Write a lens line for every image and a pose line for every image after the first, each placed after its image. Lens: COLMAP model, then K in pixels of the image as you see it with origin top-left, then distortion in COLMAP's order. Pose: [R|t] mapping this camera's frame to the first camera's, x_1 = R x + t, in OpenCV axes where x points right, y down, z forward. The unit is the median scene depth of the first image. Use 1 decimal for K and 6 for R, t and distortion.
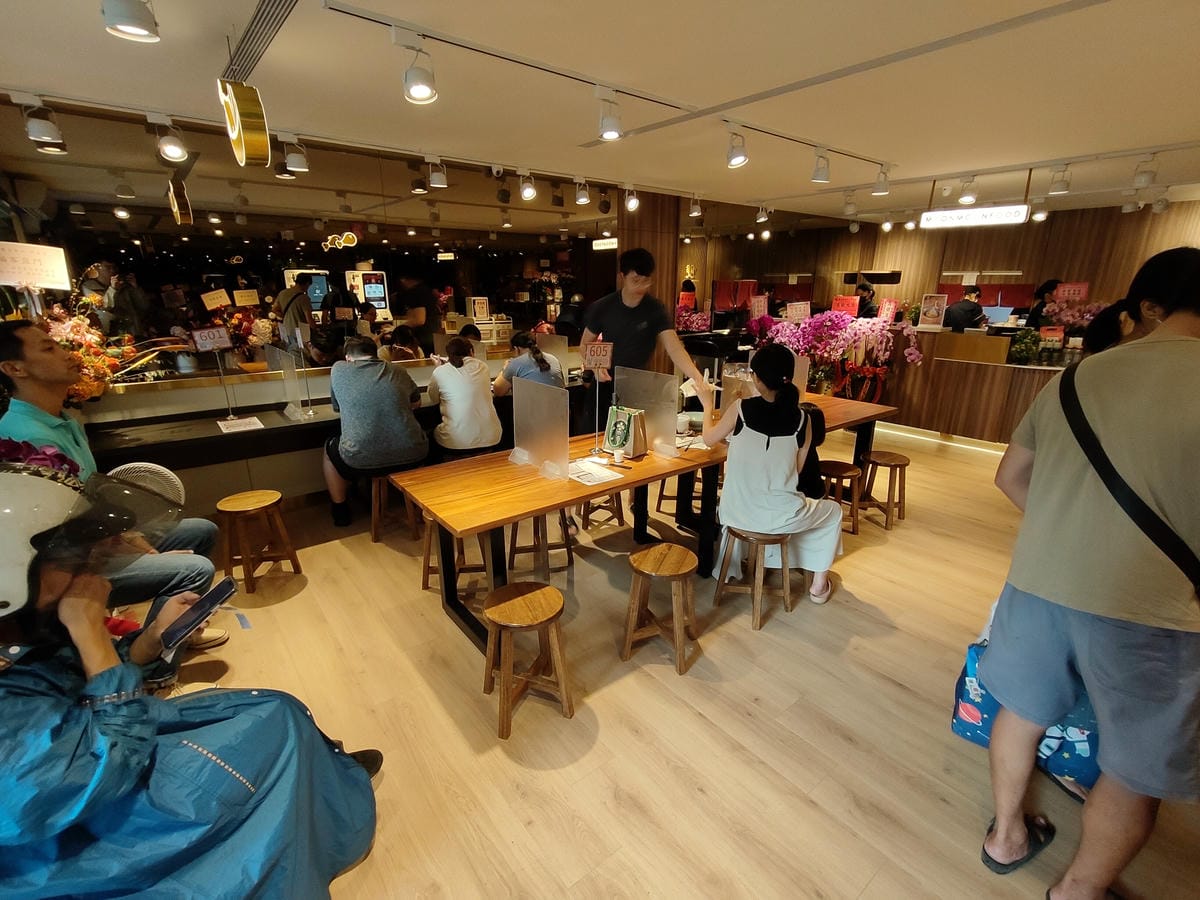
lens RADIAL K [[560.5, 0, 601.3], [0, 560.5, 450.1], [0, 0, 1]] dist [0.002115, 0.000193]
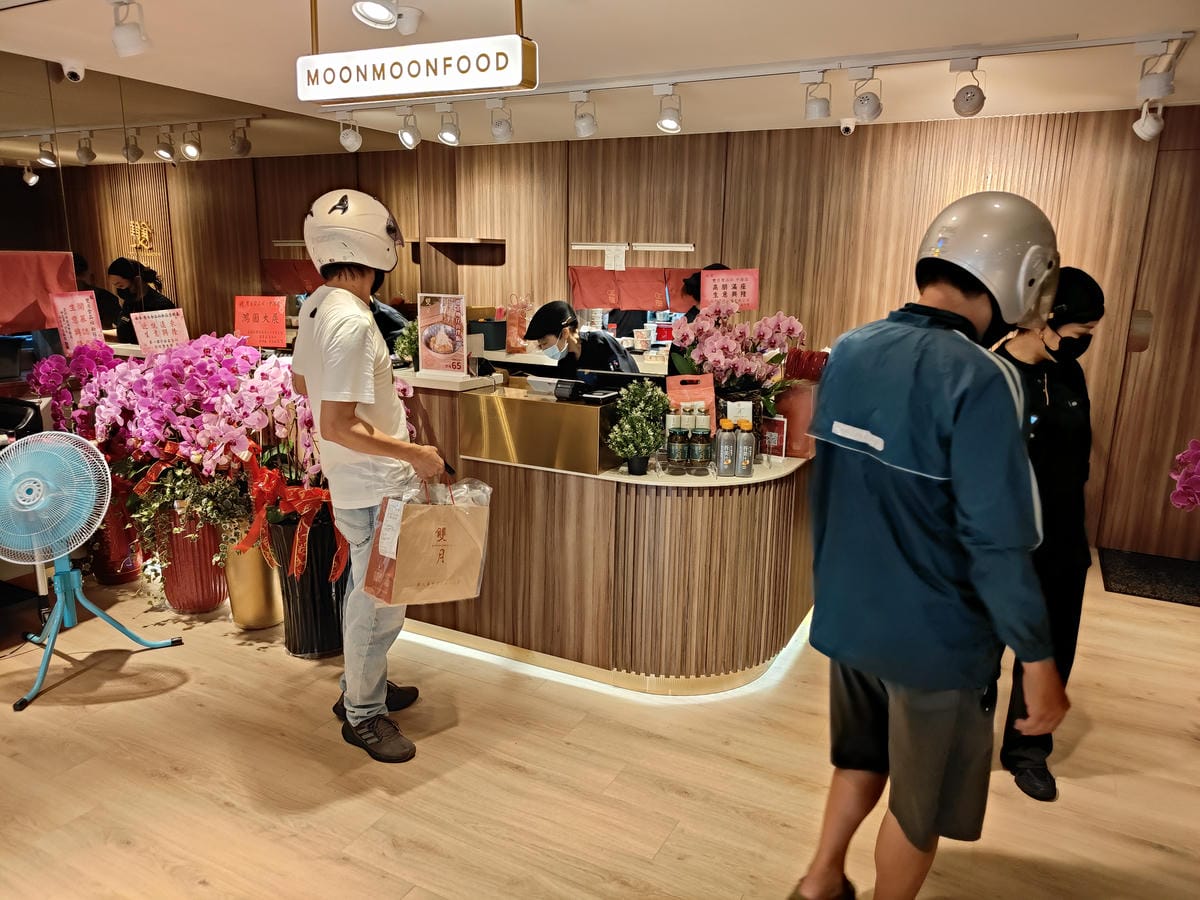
lens RADIAL K [[865.4, 0, 599.2], [0, 865.4, 451.6], [0, 0, 1]] dist [-0.006191, -0.009881]
pose [[0.920247, -0.073186, 0.384434, 0.470394], [0.100970, 0.993500, -0.052564, -0.131060], [-0.378088, 0.087188, 0.921655, 0.432046]]
